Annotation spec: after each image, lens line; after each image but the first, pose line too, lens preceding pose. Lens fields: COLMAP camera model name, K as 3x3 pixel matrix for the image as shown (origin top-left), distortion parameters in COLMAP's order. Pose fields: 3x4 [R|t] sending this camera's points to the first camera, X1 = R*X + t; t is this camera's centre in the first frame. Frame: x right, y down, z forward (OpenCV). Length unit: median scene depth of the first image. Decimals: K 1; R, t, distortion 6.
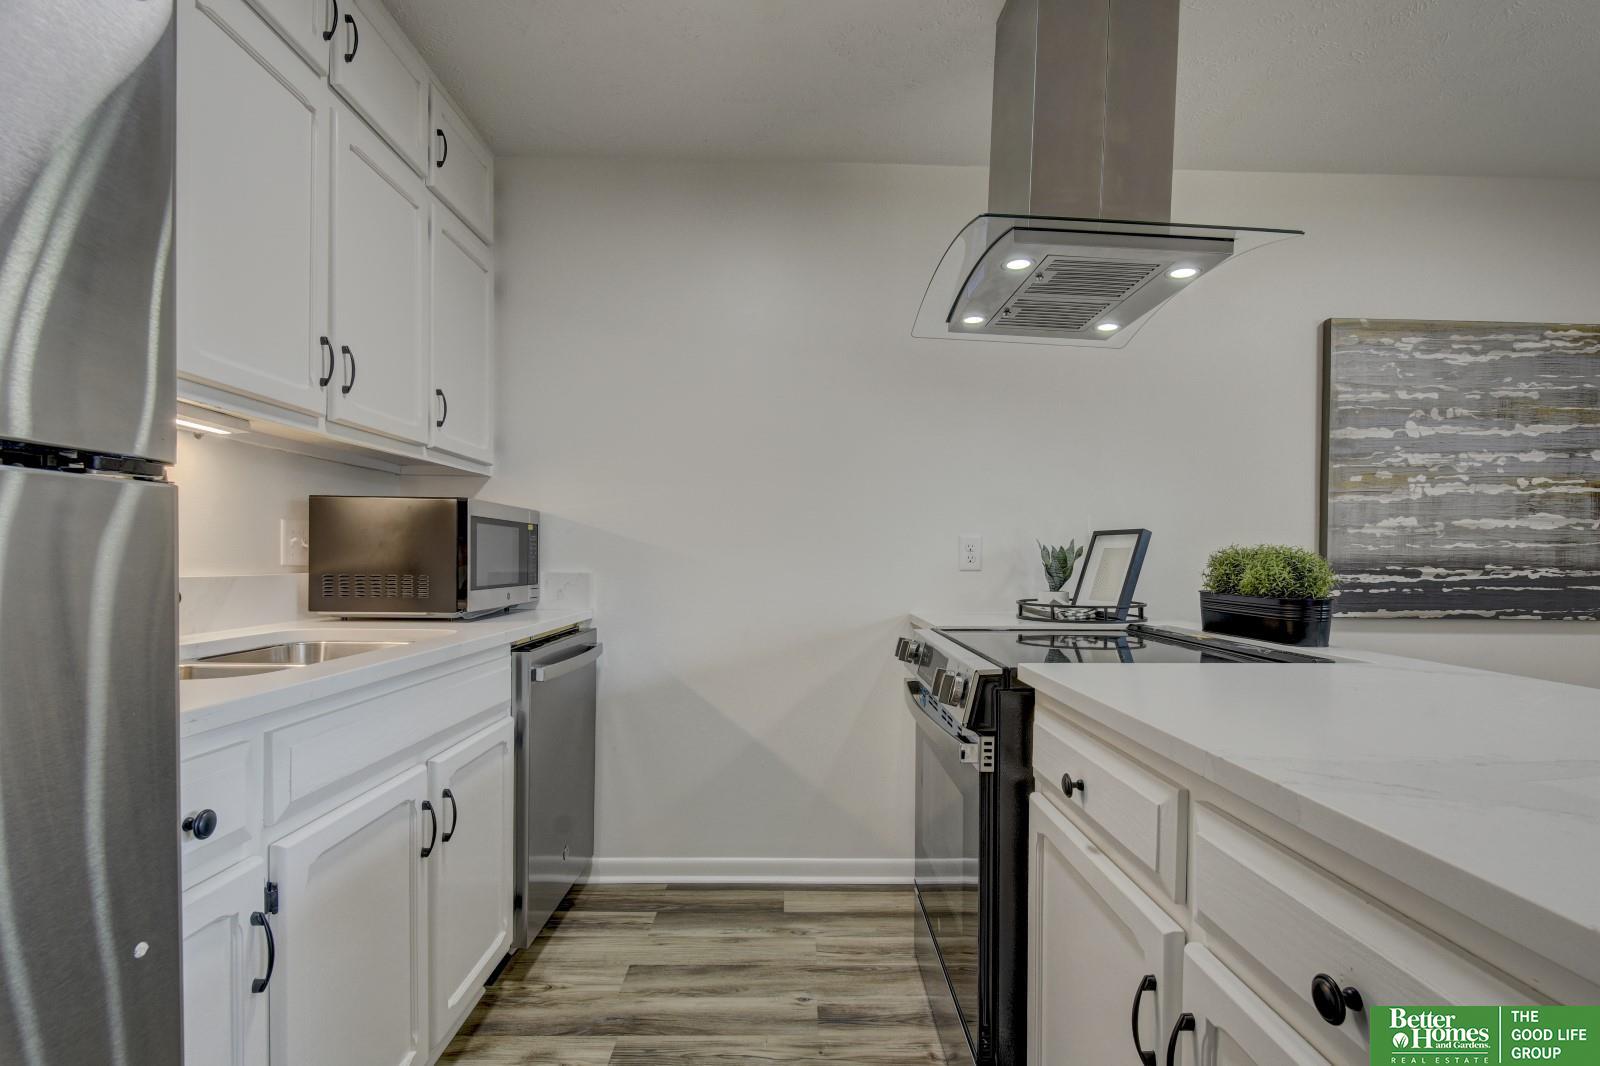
lens RADIAL K [[712.4, 0, 800.4], [0, 712.4, 546.1], [0, 0, 1]] dist [0.008197, -0.006023]
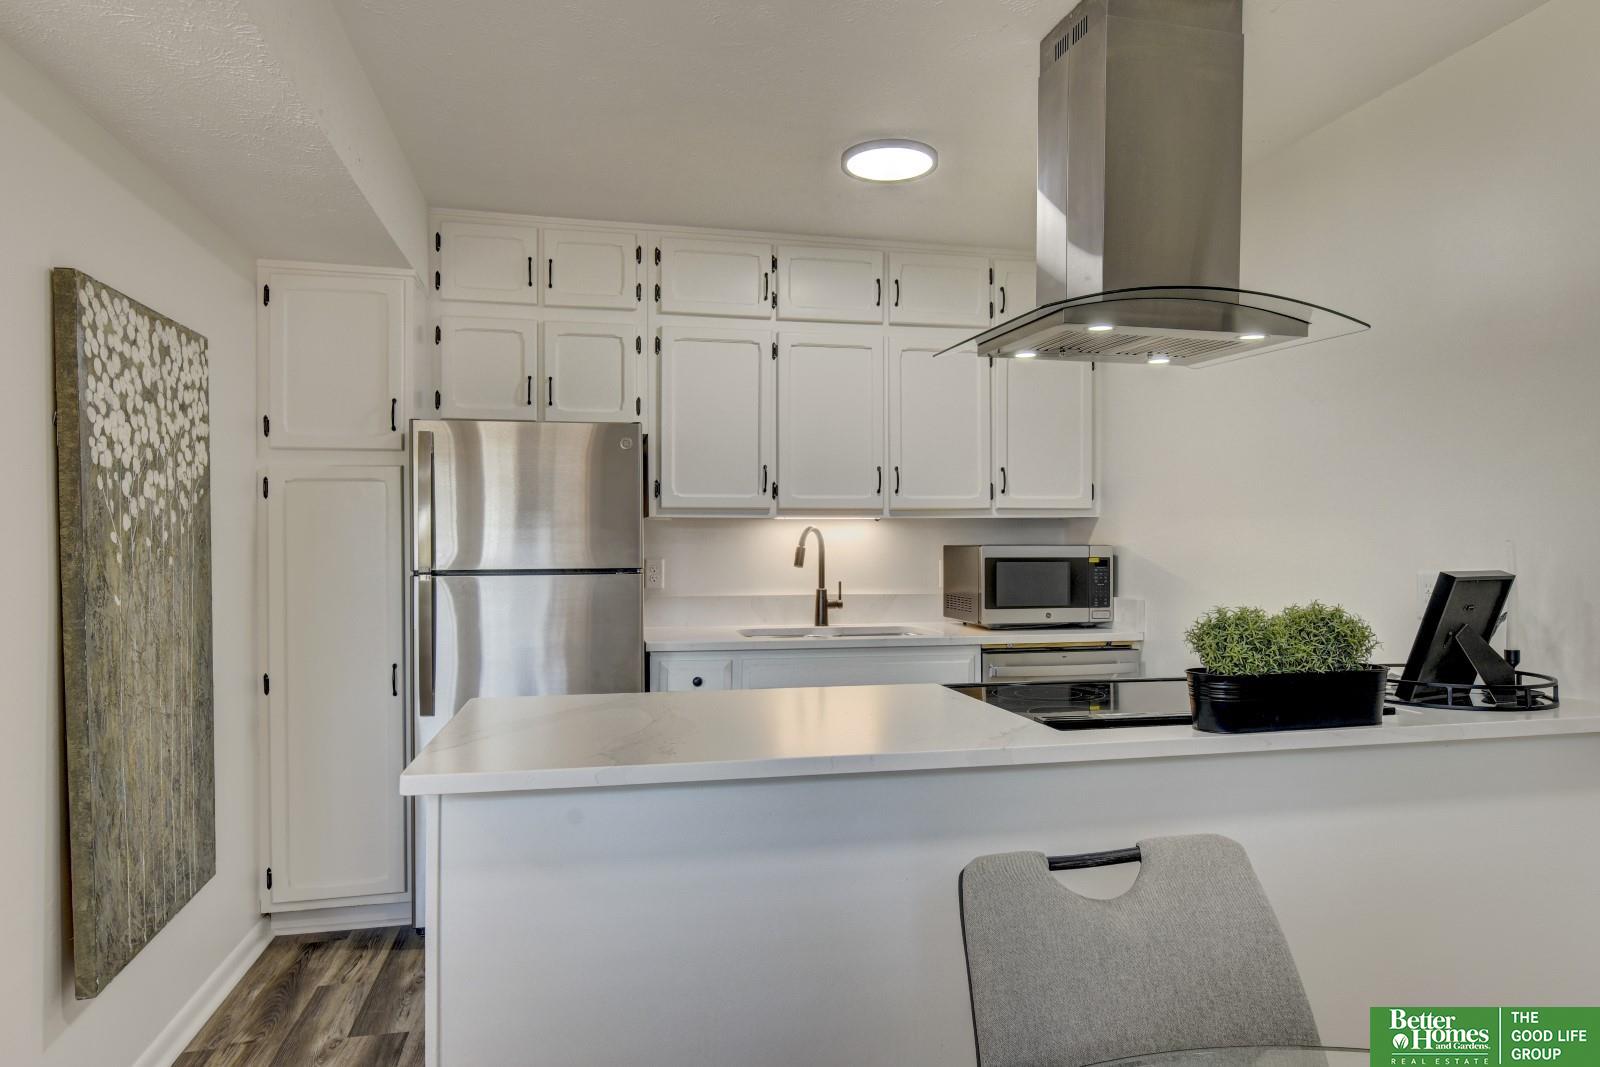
lens RADIAL K [[976.3, 0, 808.5], [0, 976.3, 540.5], [0, 0, 1]] dist [0.025670, 0.008033]
pose [[0.197140, -0.015473, -0.980253, 1.095219], [0.017259, 0.999775, -0.012310, -0.046238], [0.980224, -0.014491, 0.197362, 0.186202]]
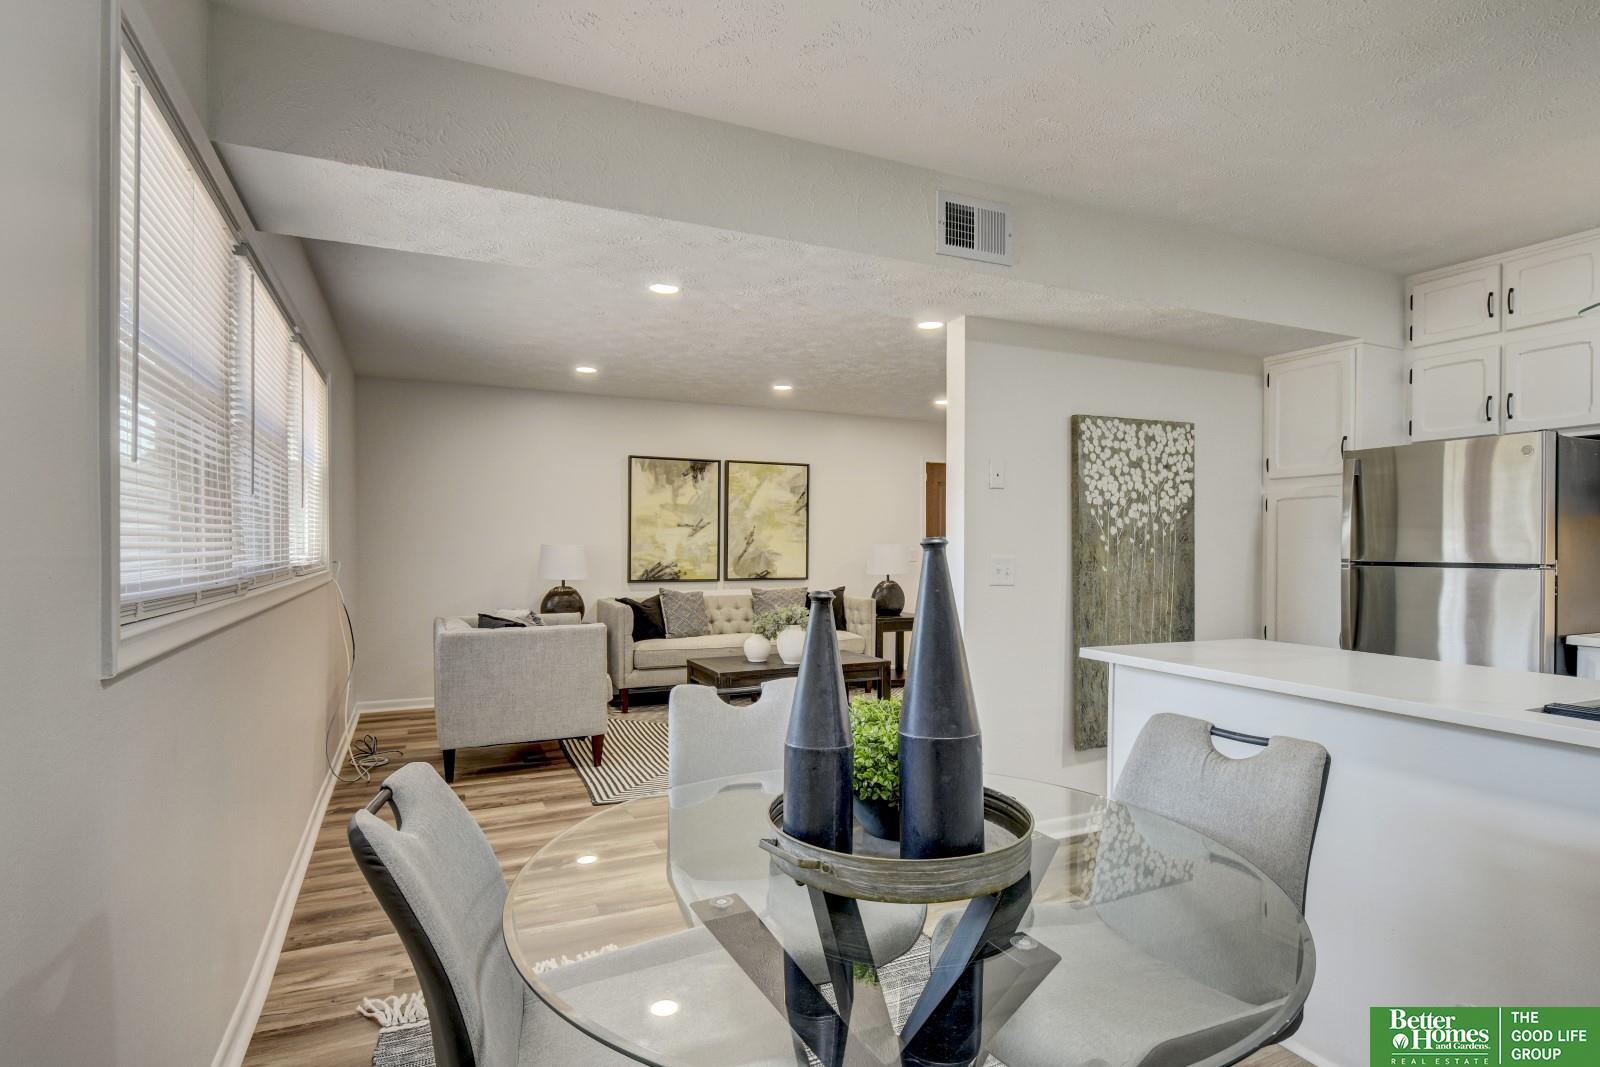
lens RADIAL K [[793.5, 0, 817.3], [0, 793.5, 553.0], [0, 0, 1]] dist [-0.003780, -0.003370]
pose [[-0.899634, -0.010212, -0.436526, 1.204284], [-0.007722, 0.999942, -0.007478, -0.029568], [0.436577, -0.003356, -0.899661, 0.776630]]
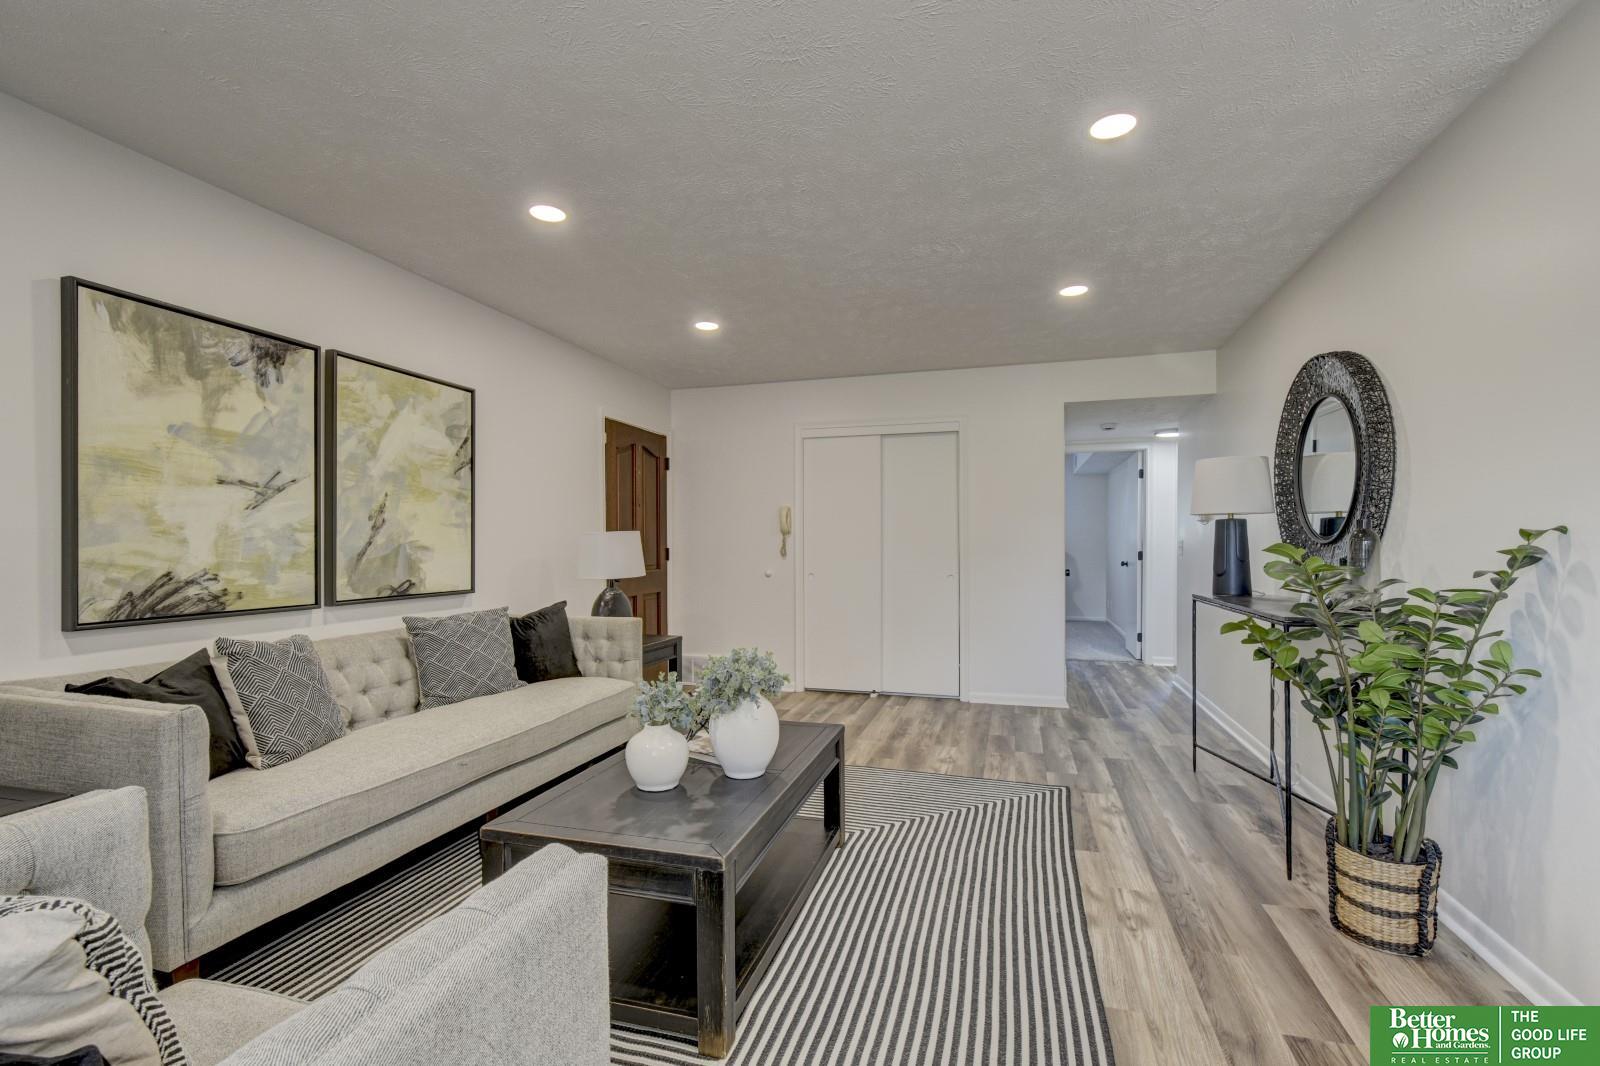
lens RADIAL K [[712.4, 0, 802.7], [0, 712.4, 546.8], [0, 0, 1]] dist [0.008197, -0.006023]
pose [[-0.289056, -0.005075, -0.957299, 1.179241], [0.013499, 0.999865, -0.009376, -0.027170], [0.957217, -0.015633, -0.288949, -0.821315]]
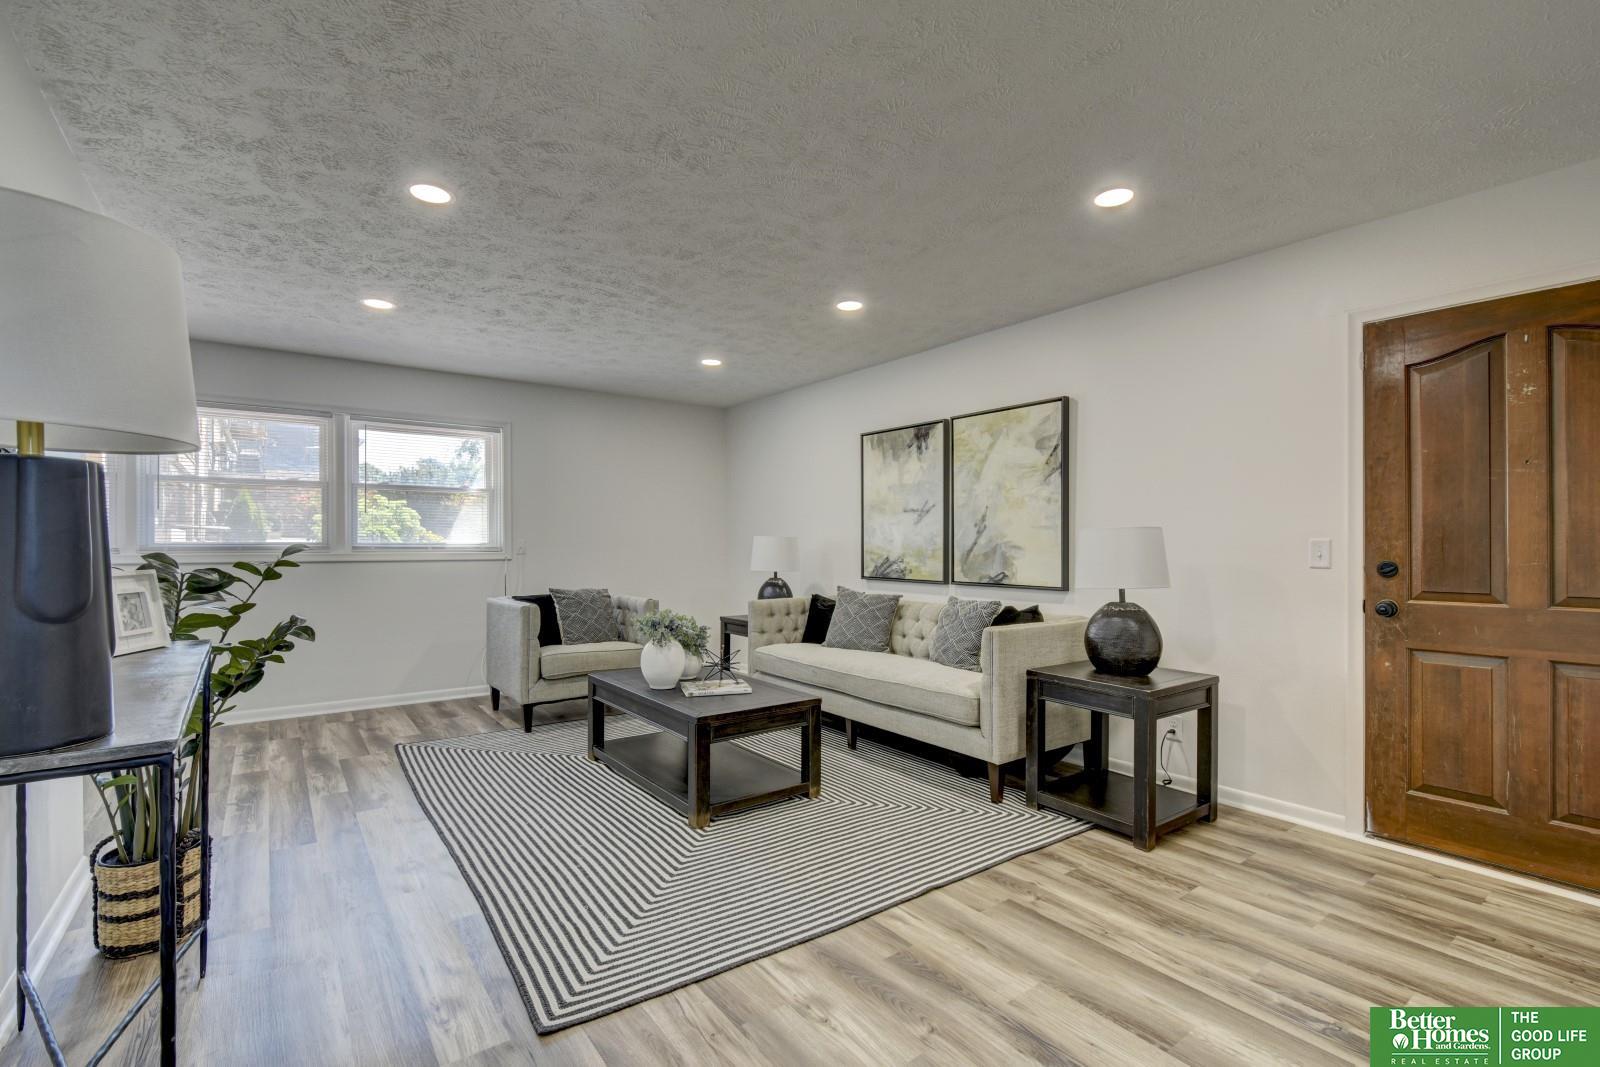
lens RADIAL K [[712.4, 0, 802.3], [0, 712.4, 540.8], [0, 0, 1]] dist [0.008197, -0.006023]
pose [[-0.598060, -0.009325, 0.801397, -0.989744], [-0.019091, 0.999814, -0.002614, -0.049227], [-0.801224, -0.016863, -0.598127, -0.516096]]
